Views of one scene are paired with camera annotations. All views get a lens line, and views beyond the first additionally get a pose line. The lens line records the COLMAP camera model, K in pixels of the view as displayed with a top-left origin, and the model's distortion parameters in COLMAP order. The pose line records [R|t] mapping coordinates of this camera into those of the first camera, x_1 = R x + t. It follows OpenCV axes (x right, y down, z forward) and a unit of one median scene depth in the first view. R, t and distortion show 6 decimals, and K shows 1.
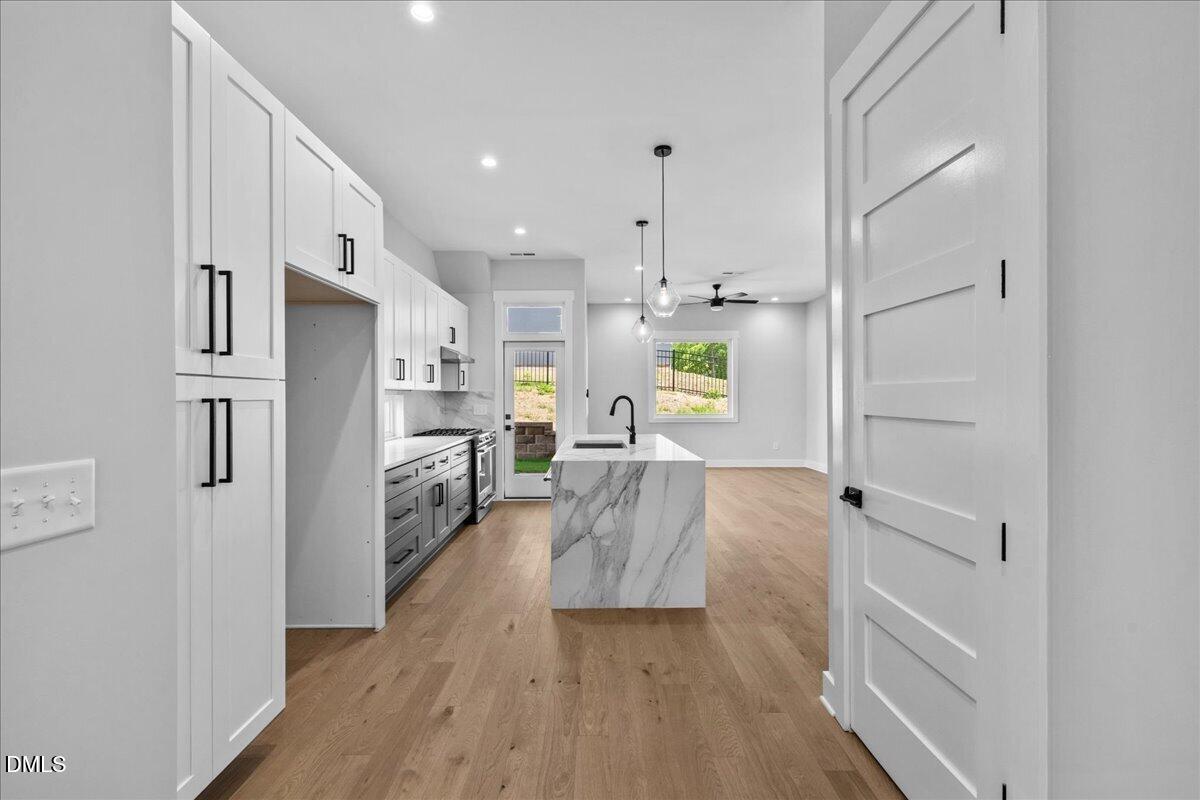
lens RADIAL K [[520.8, 0, 602.3], [0, 520.8, 396.5], [0, 0, 1]] dist [0.000087, -0.000245]
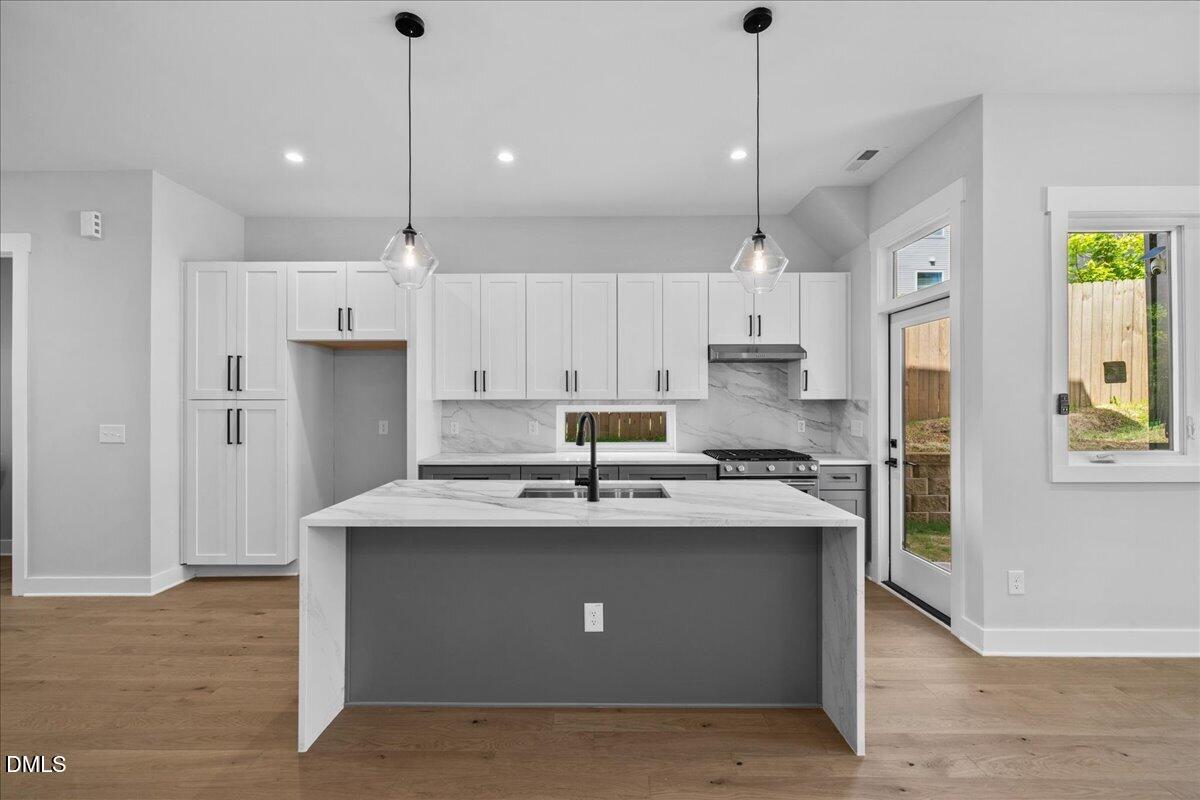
lens RADIAL K [[520.8, 0, 602.3], [0, 520.8, 396.5], [0, 0, 1]] dist [0.000087, -0.000245]
pose [[-0.034284, -0.003598, -0.999406, 0.661453], [0.000656, 0.999993, -0.003623, -0.018040], [0.999412, -0.000780, -0.034281, 1.126072]]
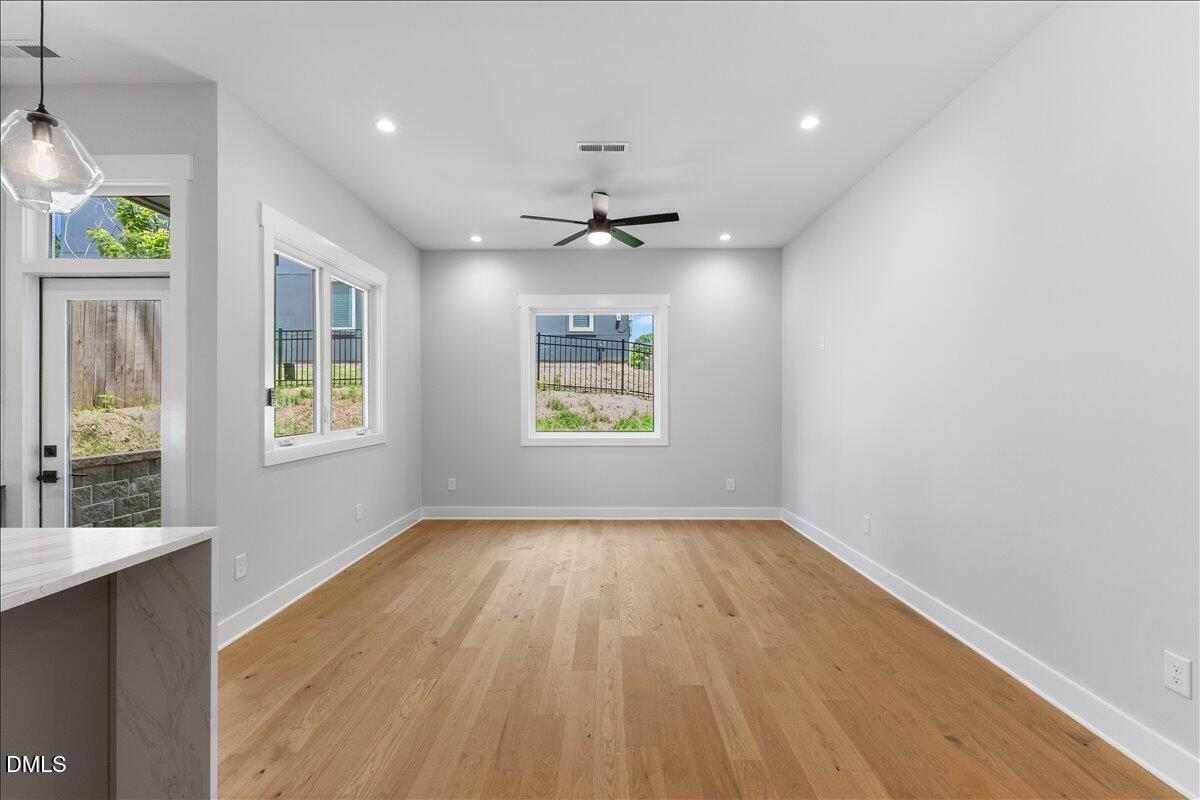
lens RADIAL K [[518.4, 0, 599.1], [0, 518.4, 398.6], [0, 0, 1]] dist [0.001828, 0.000350]
pose [[0.999634, -0.001155, -0.027017, 0.467685], [0.001056, 0.999993, -0.003668, -0.004200], [0.027021, 0.003639, 0.999628, 0.935737]]
